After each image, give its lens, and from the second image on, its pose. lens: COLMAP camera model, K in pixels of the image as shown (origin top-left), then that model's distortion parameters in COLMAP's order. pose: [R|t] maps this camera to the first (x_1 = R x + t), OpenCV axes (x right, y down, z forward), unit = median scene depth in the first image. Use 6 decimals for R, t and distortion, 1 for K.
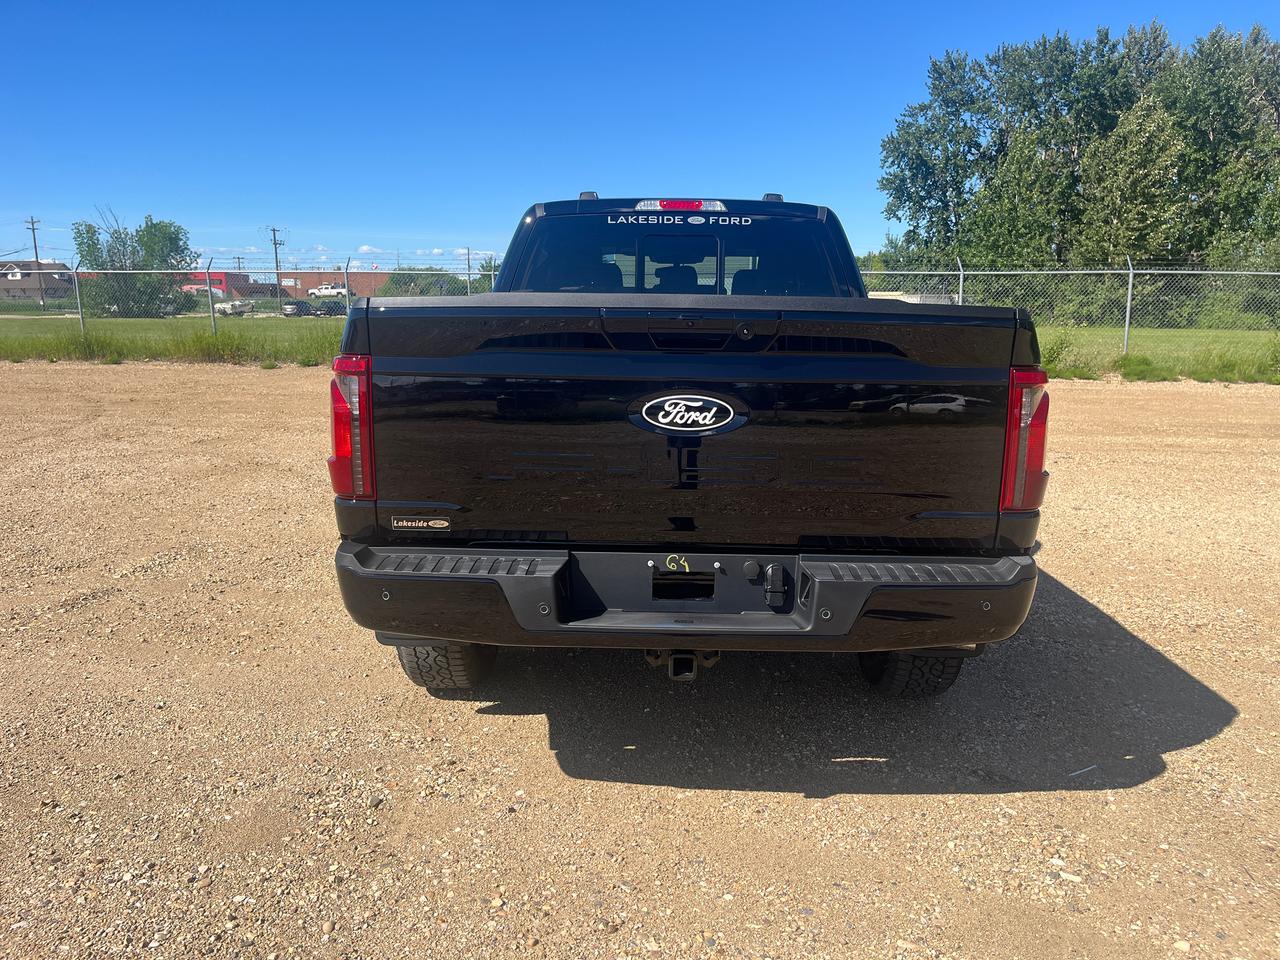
lens RADIAL K [[953.1, 0, 648.0], [0, 953.1, 474.0], [0, 0, 1]] dist [0.024756, -0.047036]
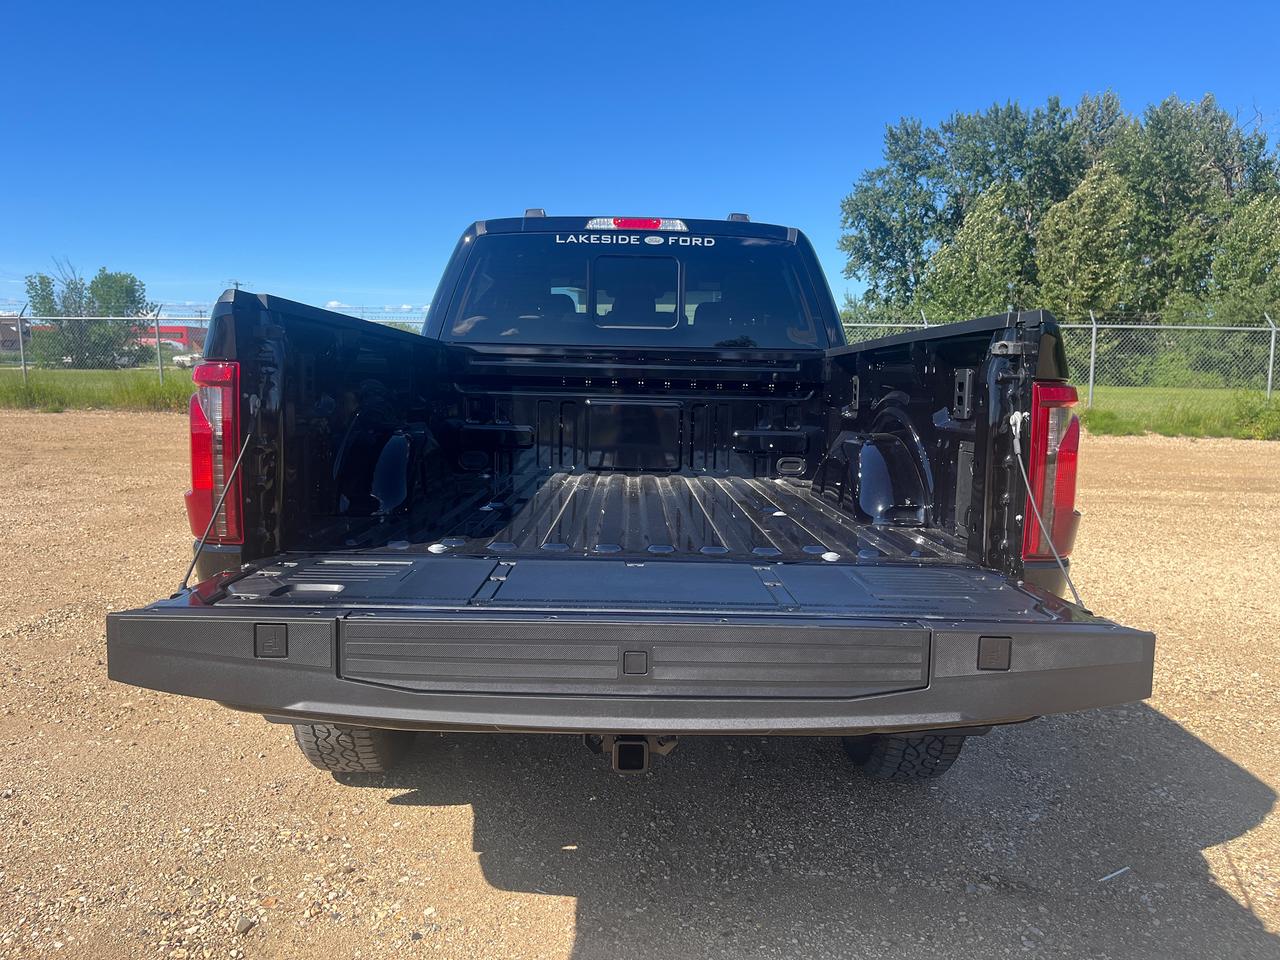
lens RADIAL K [[953.1, 0, 629.8], [0, 953.1, 489.5], [0, 0, 1]] dist [0.024756, -0.047036]
pose [[0.999789, 0.003098, 0.020308, 0.010246], [-0.002237, 0.999103, -0.042285, 0.007990], [-0.020421, 0.042230, 0.998899, 0.108840]]
